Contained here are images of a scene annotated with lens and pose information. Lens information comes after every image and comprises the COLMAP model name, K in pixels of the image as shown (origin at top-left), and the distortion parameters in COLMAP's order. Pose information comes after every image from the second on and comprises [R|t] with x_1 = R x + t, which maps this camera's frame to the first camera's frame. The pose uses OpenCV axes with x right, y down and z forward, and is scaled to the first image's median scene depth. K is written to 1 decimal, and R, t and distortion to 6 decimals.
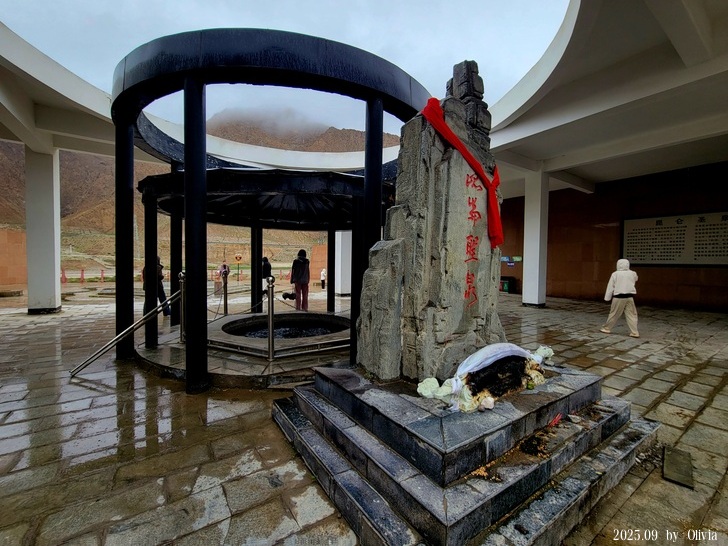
lens RADIAL K [[313.0, 0, 368.4], [0, 313.0, 272.6], [0, 0, 1]] dist [0.001460, -0.000038]
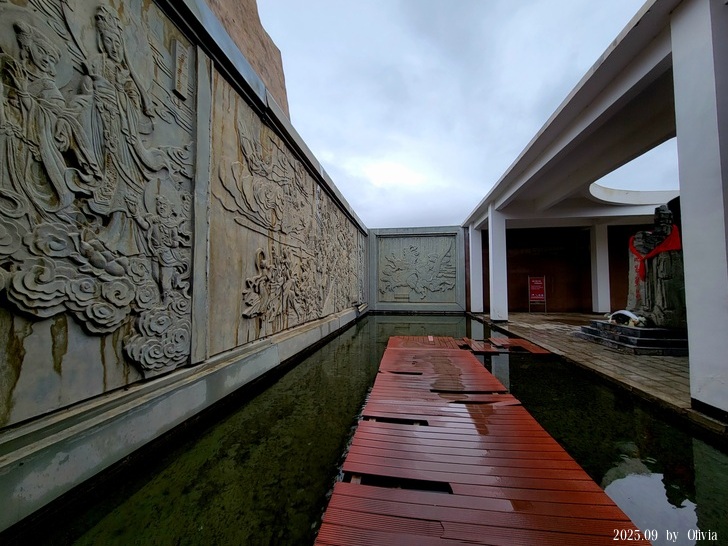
lens RADIAL K [[313.0, 0, 368.4], [0, 313.0, 272.6], [0, 0, 1]] dist [0.001460, -0.000038]
pose [[-0.669148, -0.044905, -0.741771, 3.237357], [-0.022837, 0.998944, -0.039872, 0.012145], [0.742778, -0.009740, -0.669467, 0.822641]]
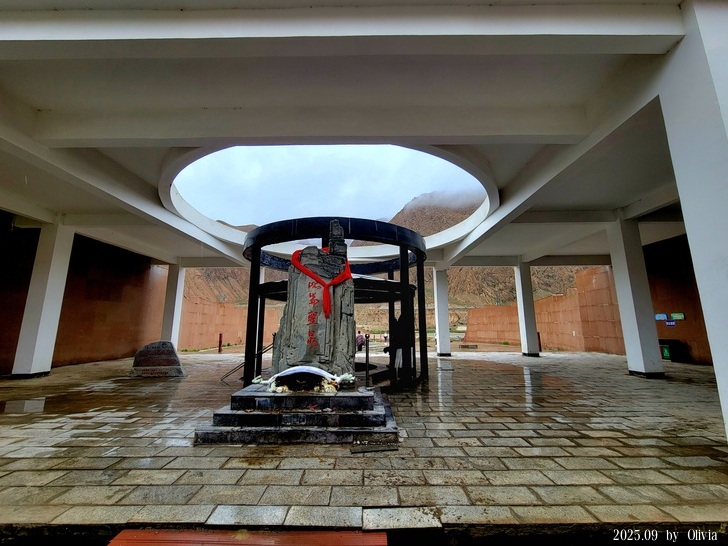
lens RADIAL K [[297.6, 0, 364.0], [0, 297.6, 273.0], [0, 0, 1]] dist [-0.002625, -0.000597]
pose [[0.820169, -0.116538, -0.560126, 1.268613], [-0.002482, 0.978301, -0.207175, 0.024835], [0.572115, 0.171309, 0.802083, -0.284304]]
